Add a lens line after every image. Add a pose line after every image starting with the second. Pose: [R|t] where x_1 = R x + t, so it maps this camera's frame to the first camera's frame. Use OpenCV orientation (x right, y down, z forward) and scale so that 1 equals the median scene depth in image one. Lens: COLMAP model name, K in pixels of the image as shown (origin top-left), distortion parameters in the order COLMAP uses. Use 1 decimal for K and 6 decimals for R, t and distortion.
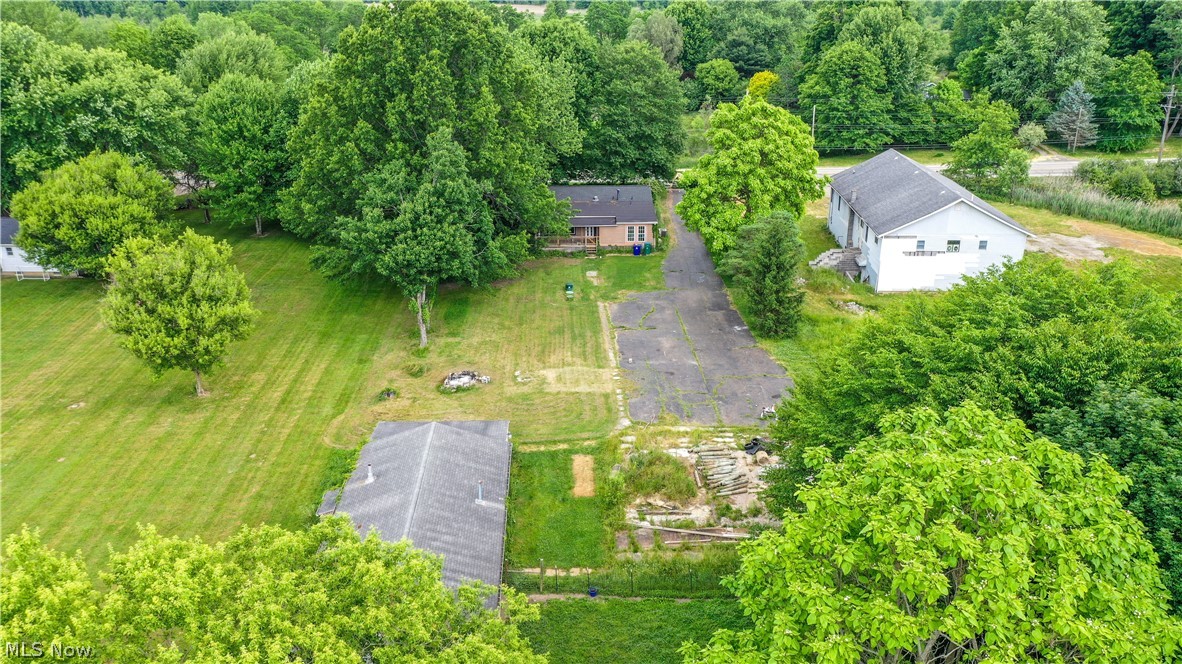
lens RADIAL K [[943.3, 0, 590.1], [0, 943.3, 319.6], [0, 0, 1]] dist [0.008248, 0.015355]
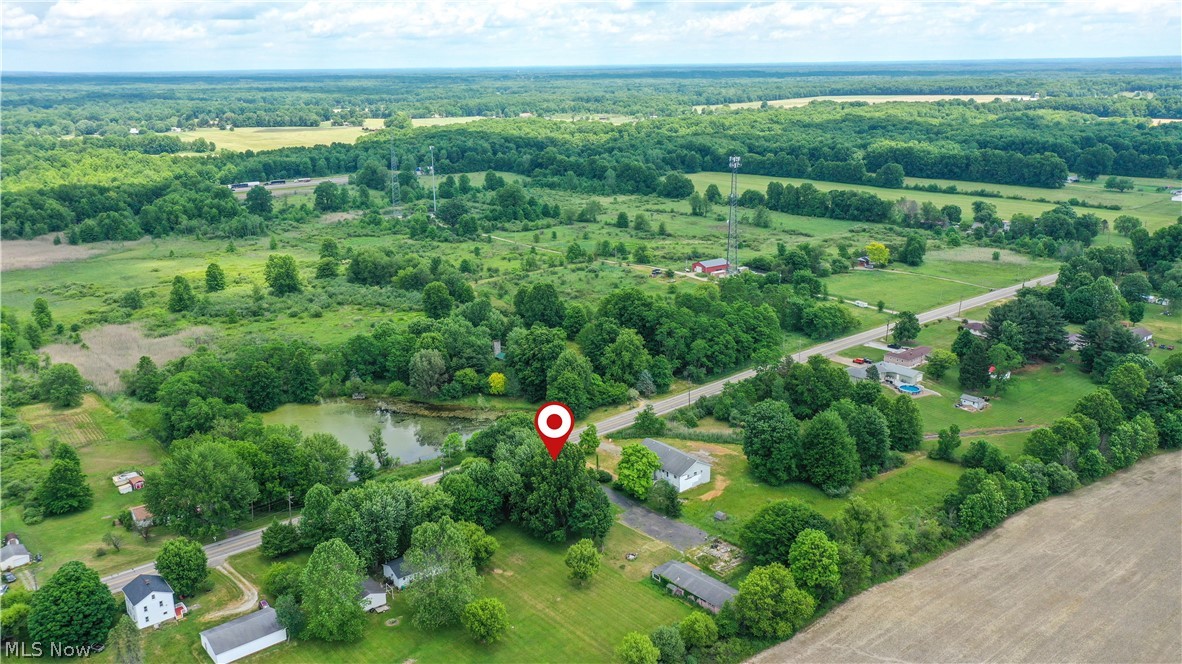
lens RADIAL K [[943.3, 0, 596.6], [0, 943.3, 333.9], [0, 0, 1]] dist [0.008248, 0.015355]
pose [[0.770019, -0.180091, 0.612076, -2.145619], [0.231706, 0.972771, -0.005280, -0.723814], [-0.594460, 0.145887, 0.790781, -1.762870]]
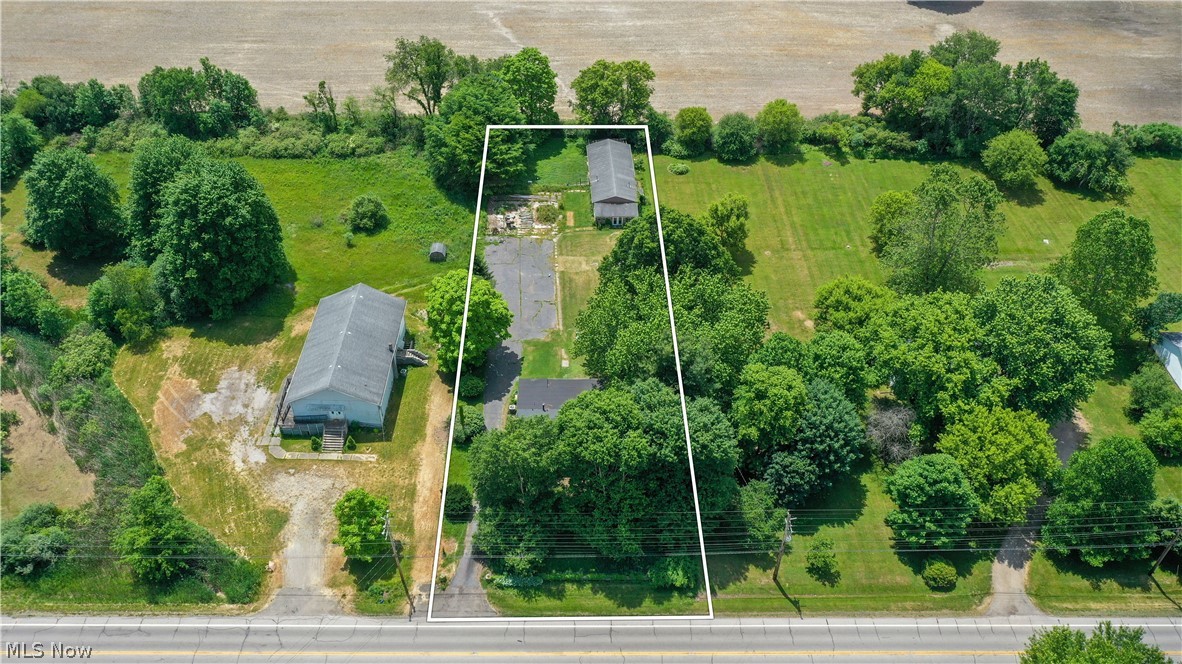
lens RADIAL K [[943.3, 0, 582.3], [0, 943.3, 326.5], [0, 0, 1]] dist [0.008248, 0.015355]
pose [[-0.999987, 0.004548, -0.002450, -0.029661], [-0.000083, 0.460058, 0.887889, -1.906469], [0.005165, 0.887877, -0.460052, 2.142845]]
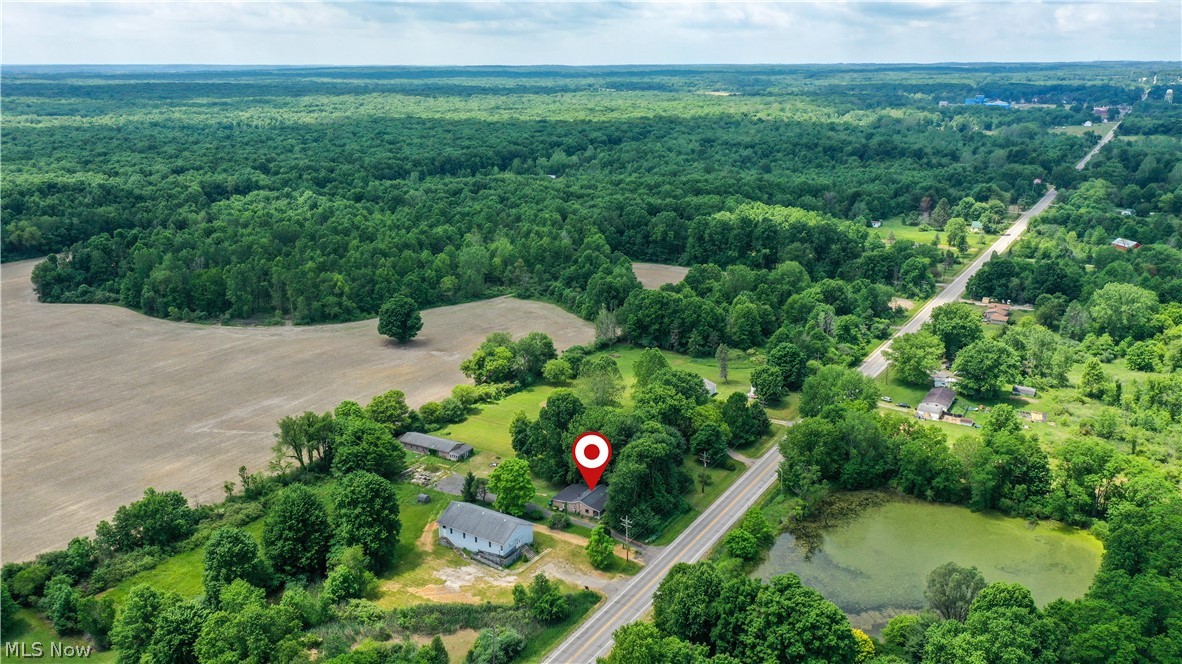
lens RADIAL K [[943.3, 0, 593.0], [0, 943.3, 339.6], [0, 0, 1]] dist [0.008248, 0.015355]
pose [[-0.506525, 0.239570, -0.828274, 2.892293], [-0.304540, 0.849000, 0.431804, -2.292244], [0.806652, 0.470962, -0.357081, 2.494982]]
